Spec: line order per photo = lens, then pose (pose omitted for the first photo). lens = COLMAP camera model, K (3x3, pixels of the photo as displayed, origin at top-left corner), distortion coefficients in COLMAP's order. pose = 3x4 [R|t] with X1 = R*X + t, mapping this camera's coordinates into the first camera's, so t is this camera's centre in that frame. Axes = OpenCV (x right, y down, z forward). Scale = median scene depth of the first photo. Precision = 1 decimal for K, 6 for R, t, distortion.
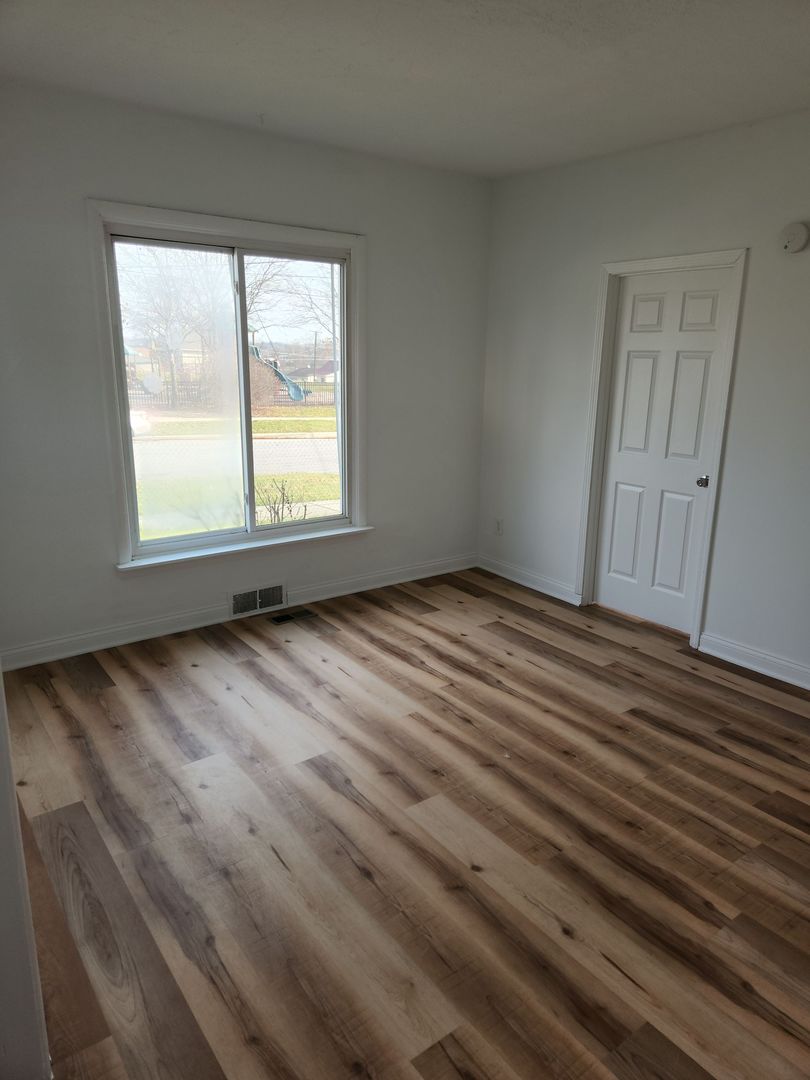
lens RADIAL K [[721.3, 0, 409.4], [0, 721.3, 537.6], [0, 0, 1]] dist [0.058778, -0.048345]
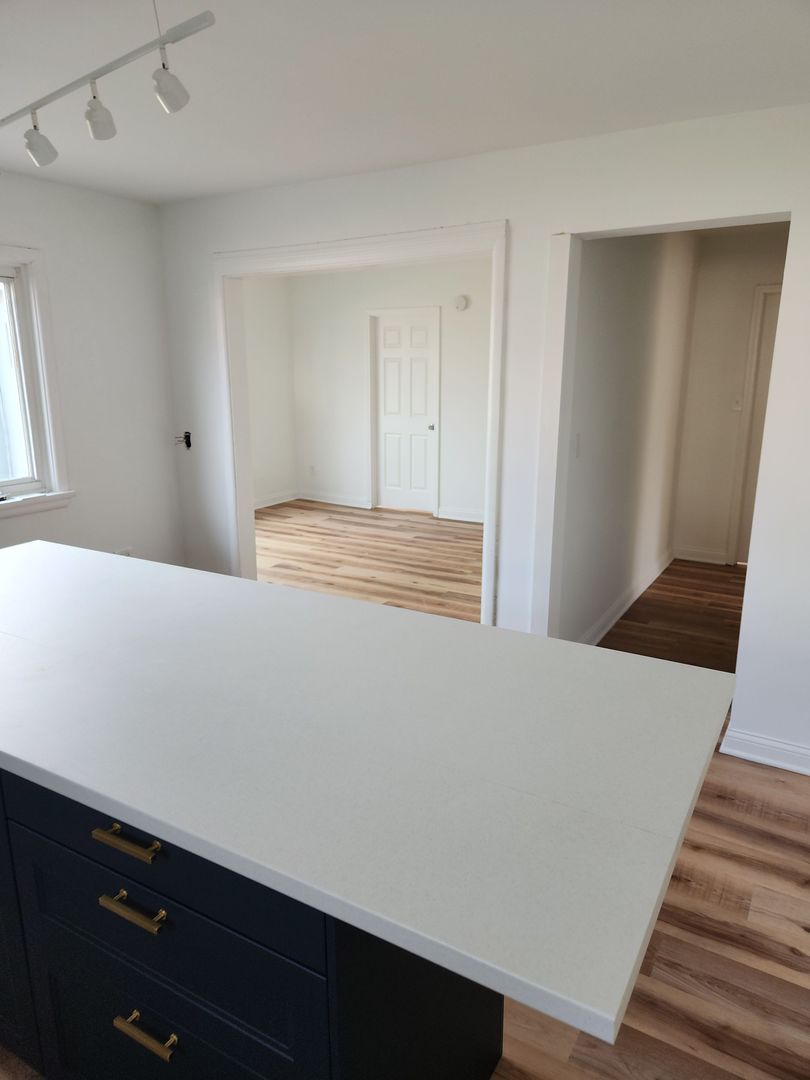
lens RADIAL K [[721.3, 0, 413.1], [0, 721.3, 540.5], [0, 0, 1]] dist [0.058778, -0.048345]
pose [[0.917174, -0.109729, 0.383082, -0.393840], [0.110485, 0.993674, 0.020103, 0.173691], [-0.382864, 0.023887, 0.923496, -0.714092]]
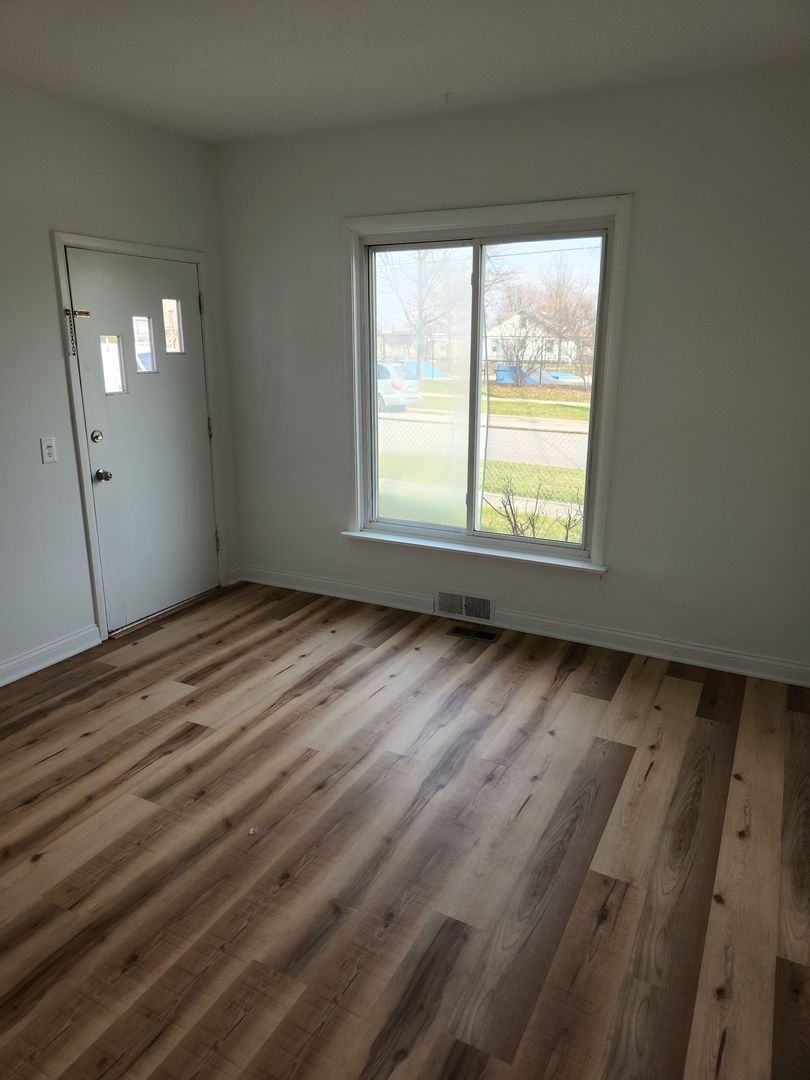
lens RADIAL K [[721.3, 0, 407.2], [0, 721.3, 529.5], [0, 0, 1]] dist [0.058778, -0.048345]
pose [[0.440994, 0.219428, -0.870273, 0.637051], [-0.222646, 0.966090, 0.130765, -0.134611], [0.869456, 0.136096, 0.474894, 0.521025]]
